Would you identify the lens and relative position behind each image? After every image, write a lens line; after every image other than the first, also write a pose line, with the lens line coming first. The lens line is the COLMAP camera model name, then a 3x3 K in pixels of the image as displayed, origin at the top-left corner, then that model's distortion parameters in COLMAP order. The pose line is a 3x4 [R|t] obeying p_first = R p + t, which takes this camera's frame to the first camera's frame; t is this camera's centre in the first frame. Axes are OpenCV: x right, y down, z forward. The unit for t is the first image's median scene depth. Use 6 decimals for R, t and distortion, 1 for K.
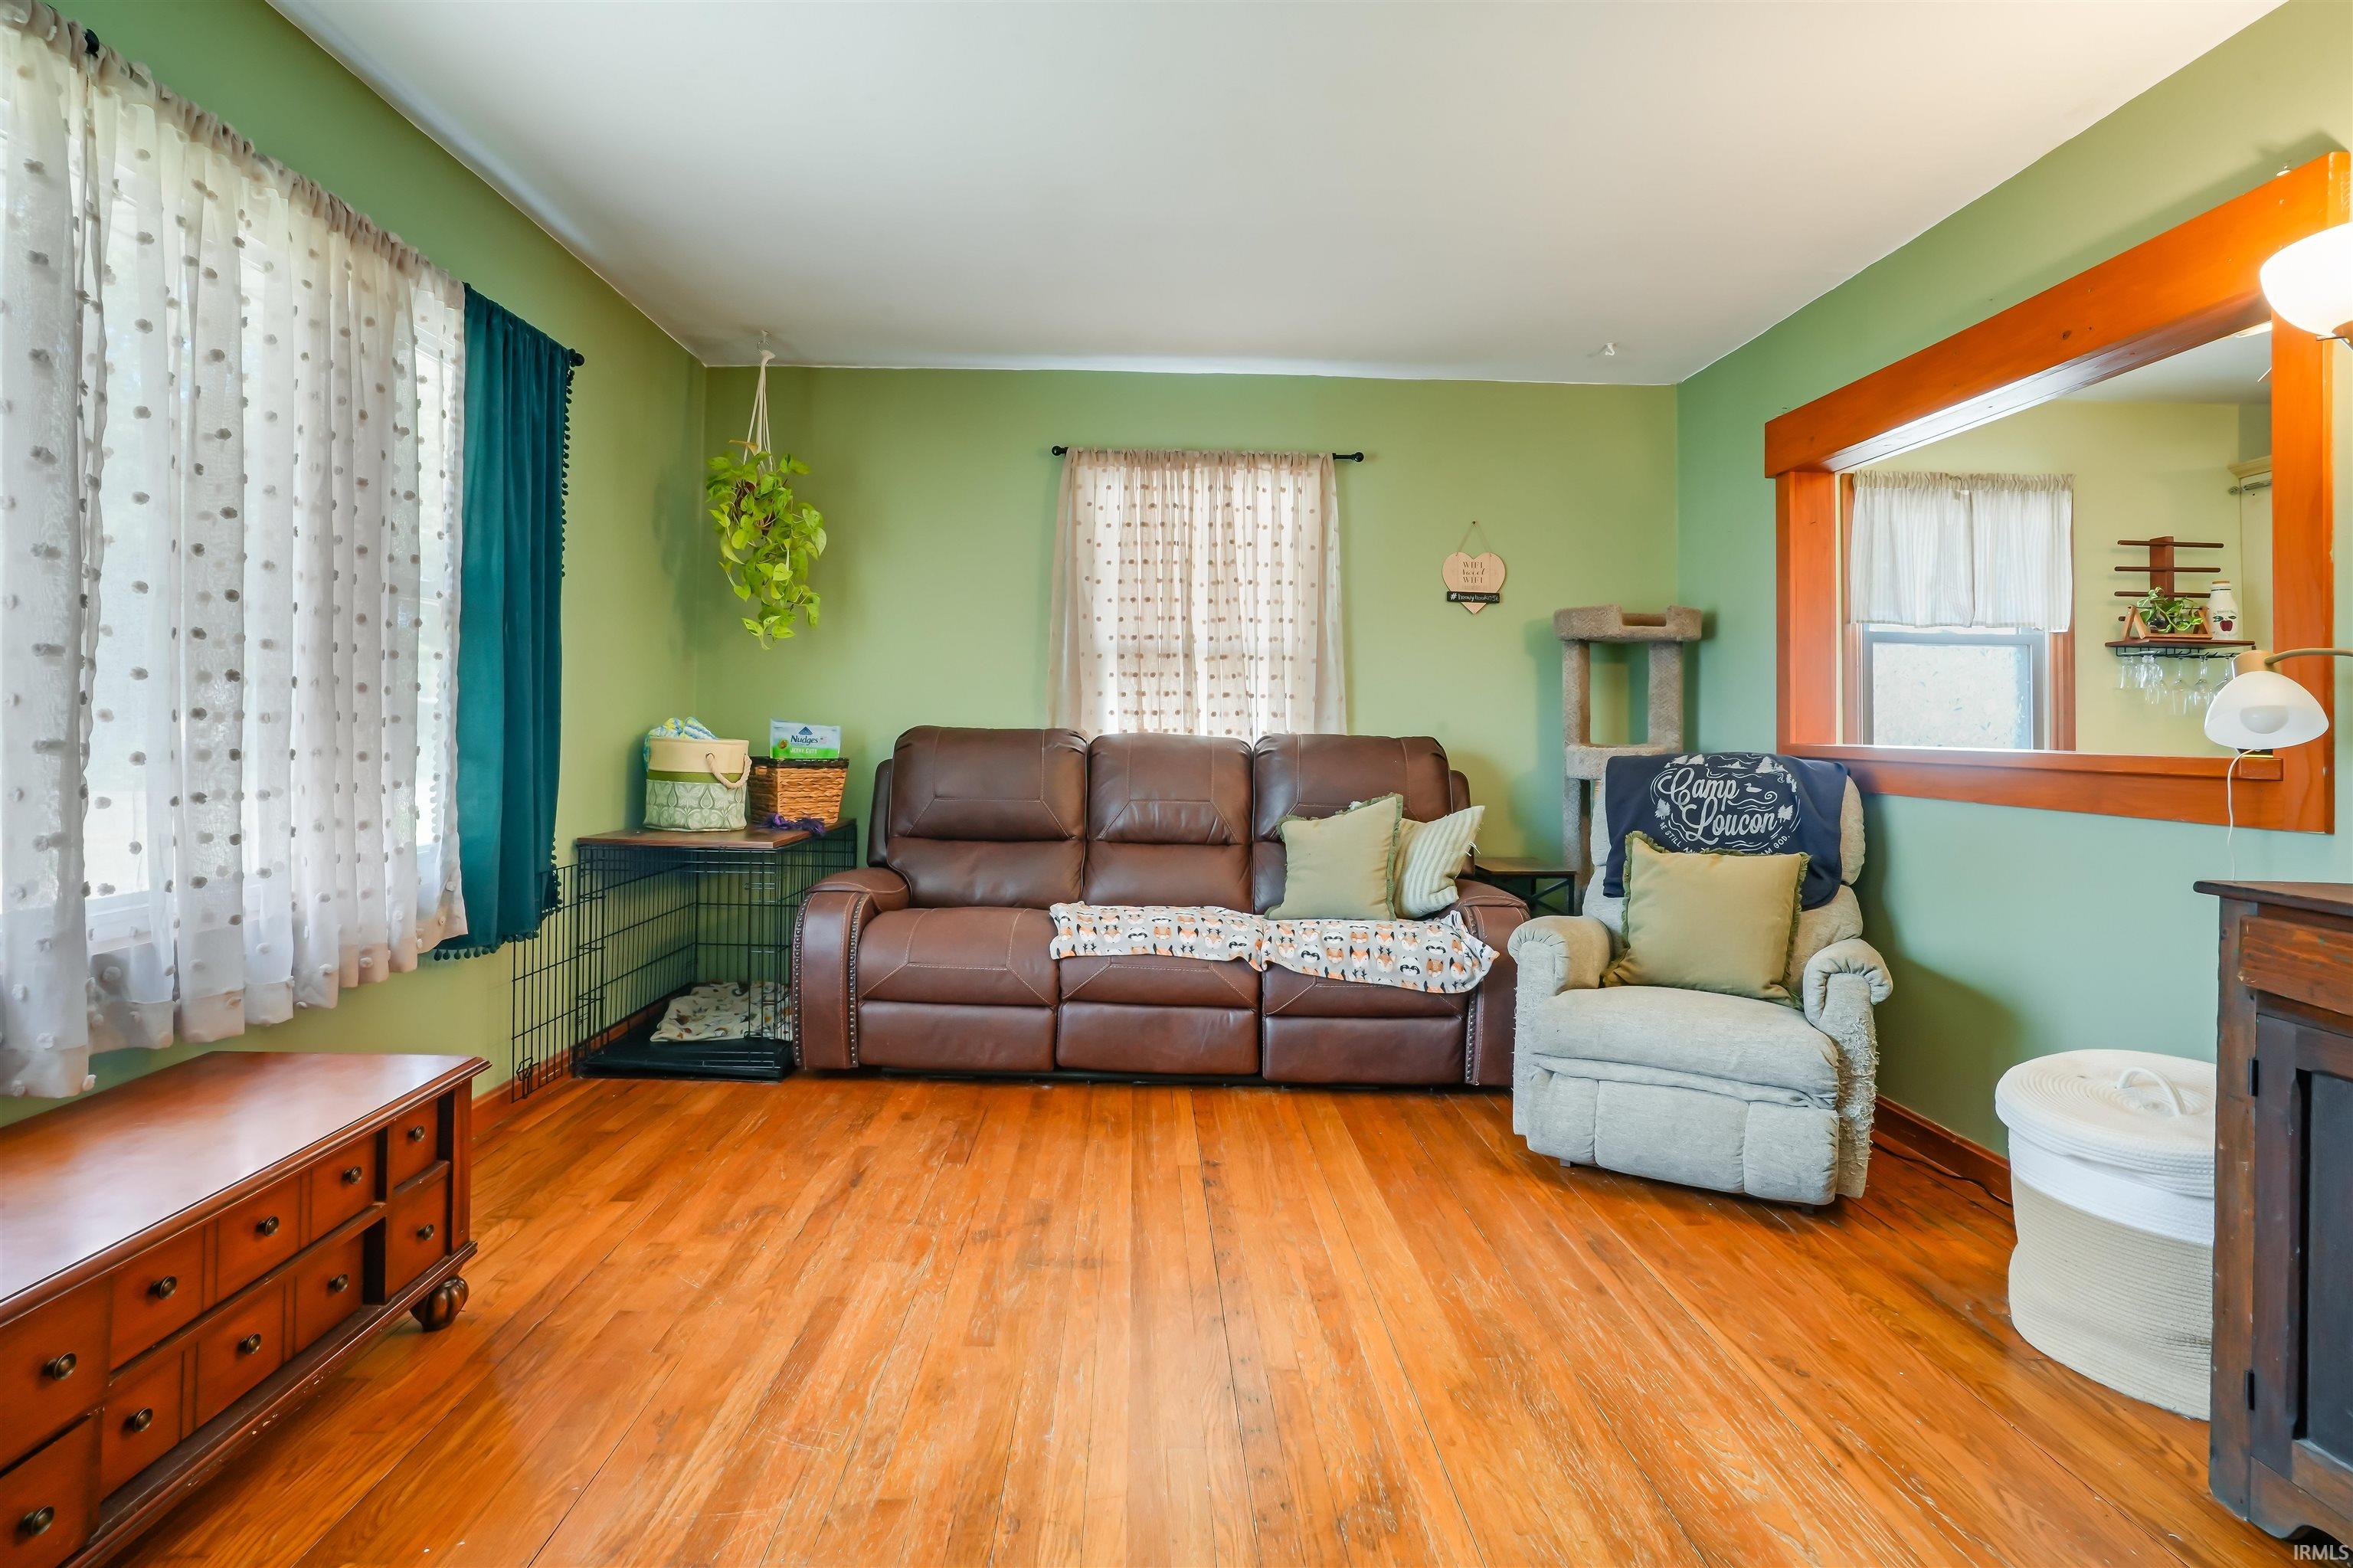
lens RADIAL K [[1196.6, 0, 1171.3], [0, 1196.6, 724.7], [0, 0, 1]] dist [-0.066053, 0.042094]
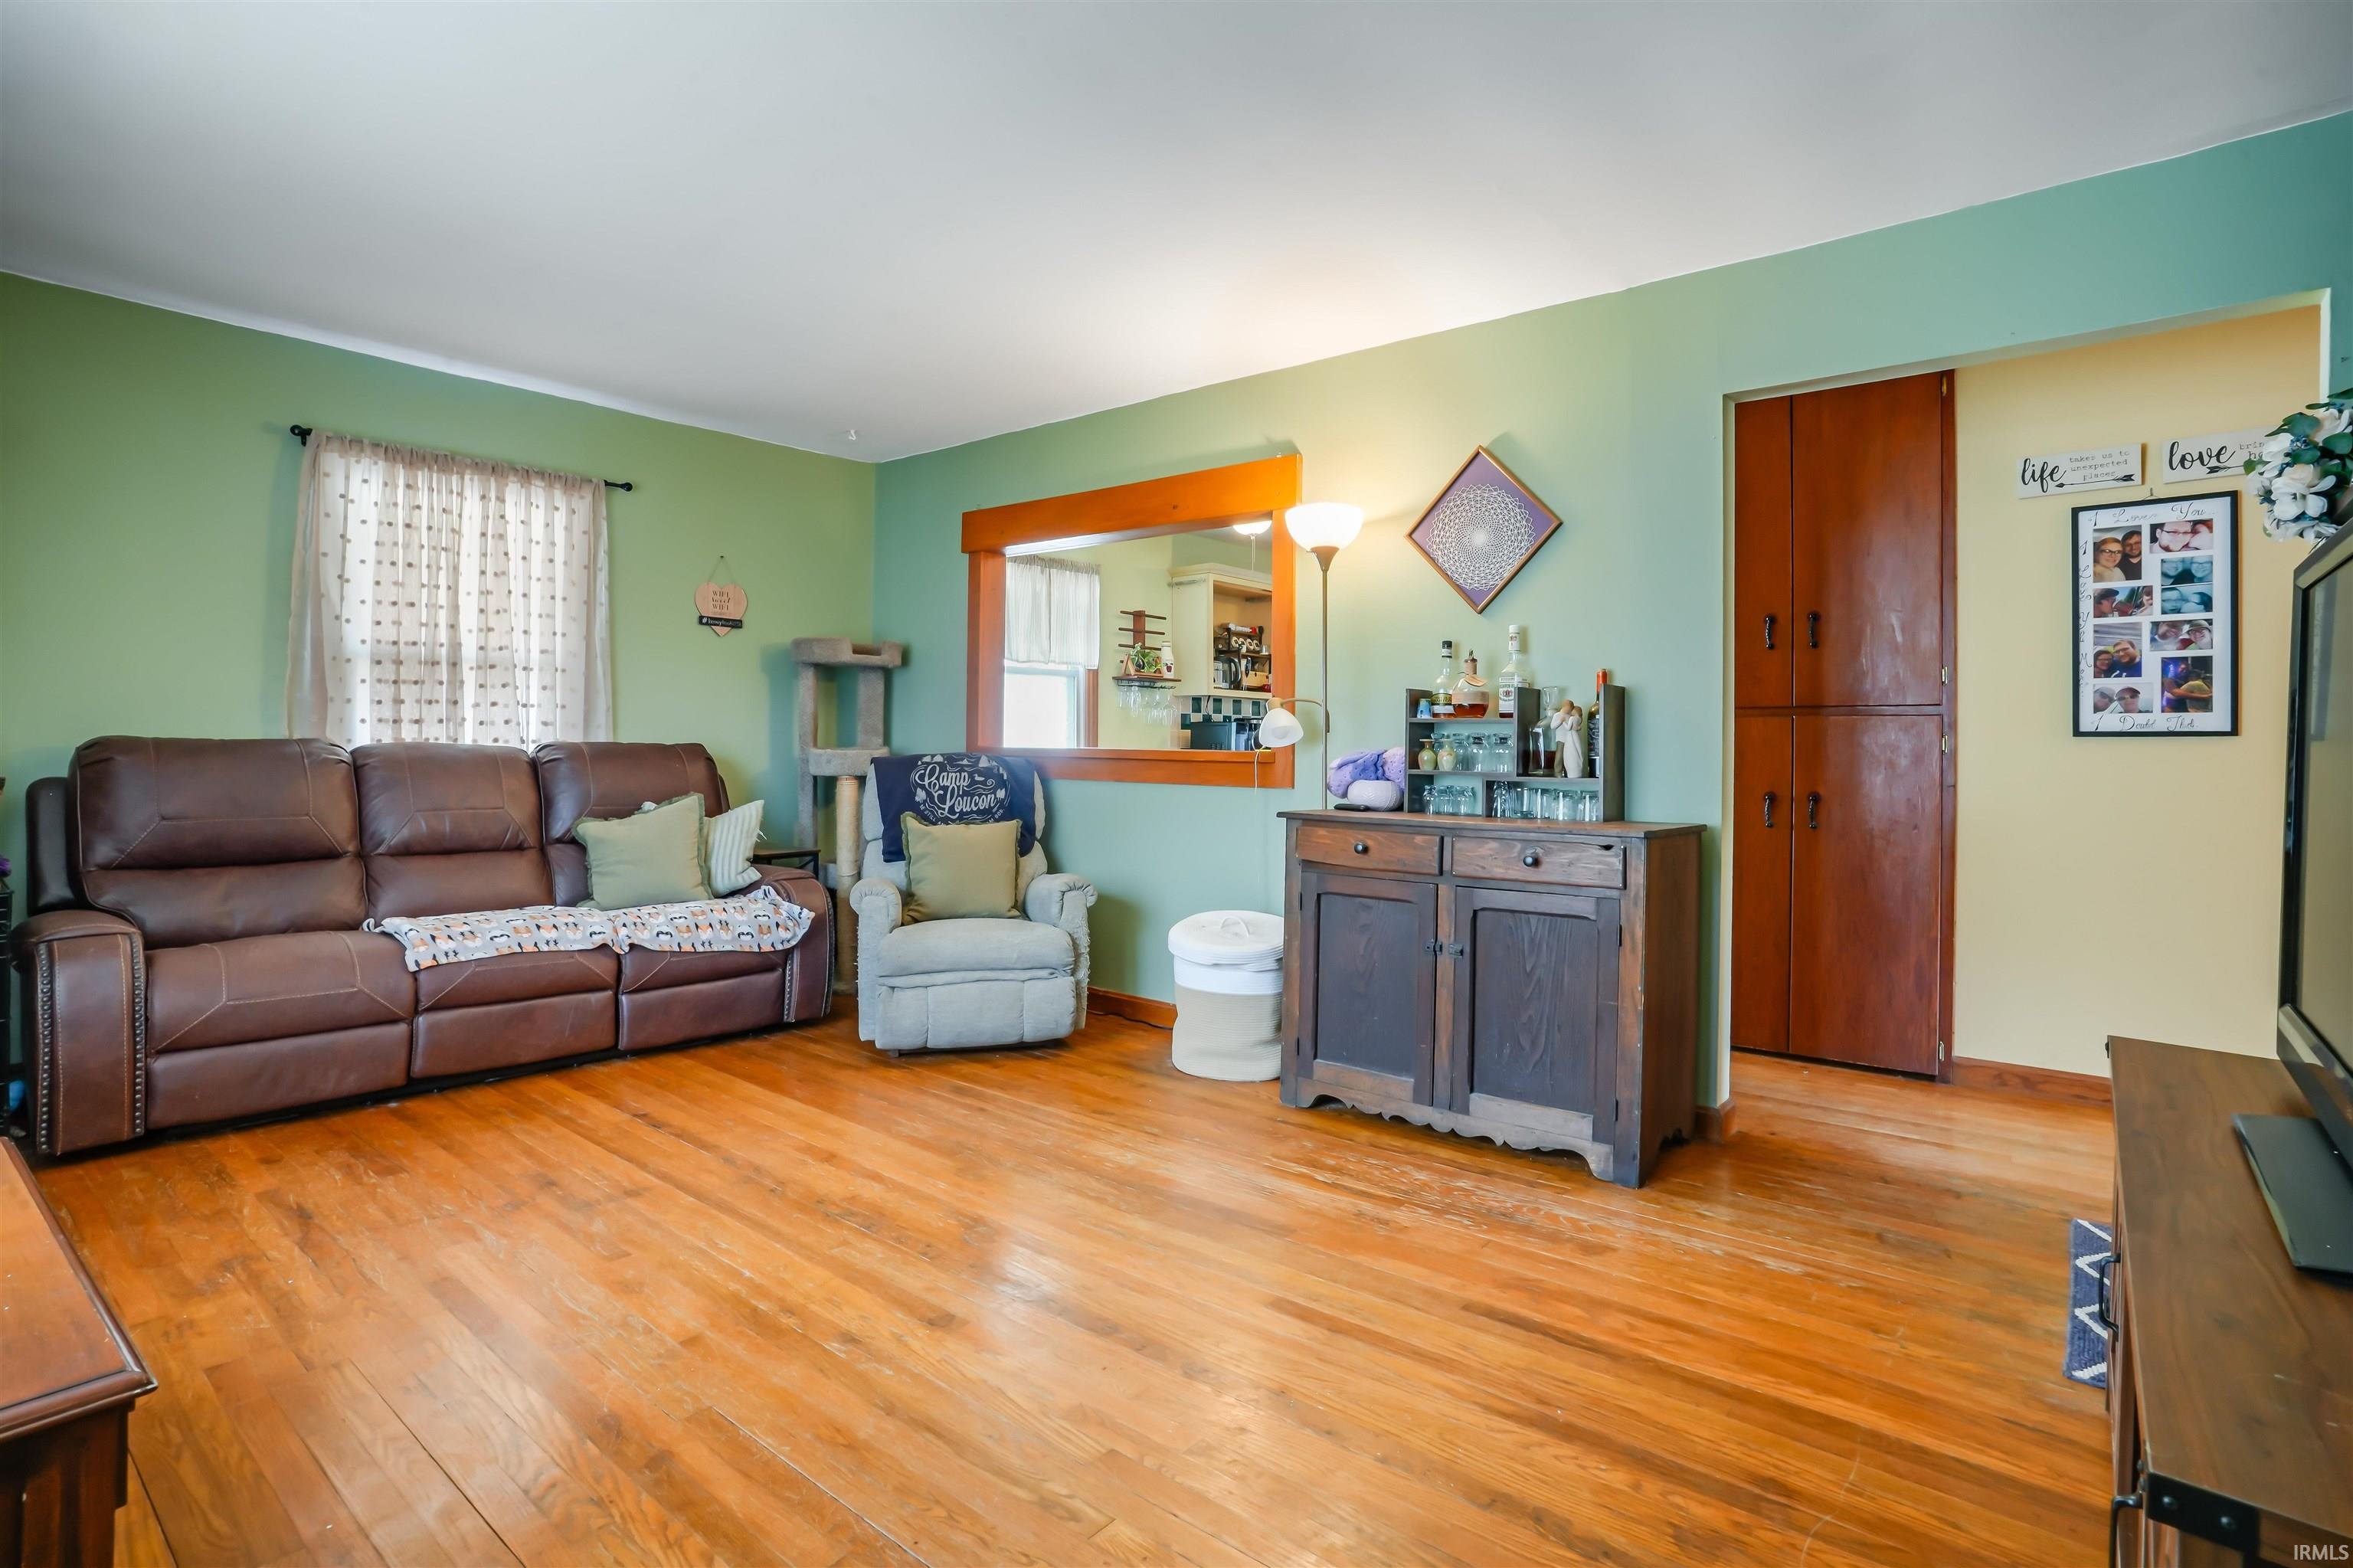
lens RADIAL K [[1162.2, 0, 1176.5], [0, 1162.2, 784.0], [0, 0, 1]] dist [-0.000557, 0.016753]
pose [[0.670647, -0.036458, 0.740880, -0.378389], [-0.000834, 0.998754, 0.049902, -0.008598], [-0.741776, -0.034085, 0.669781, -0.117592]]
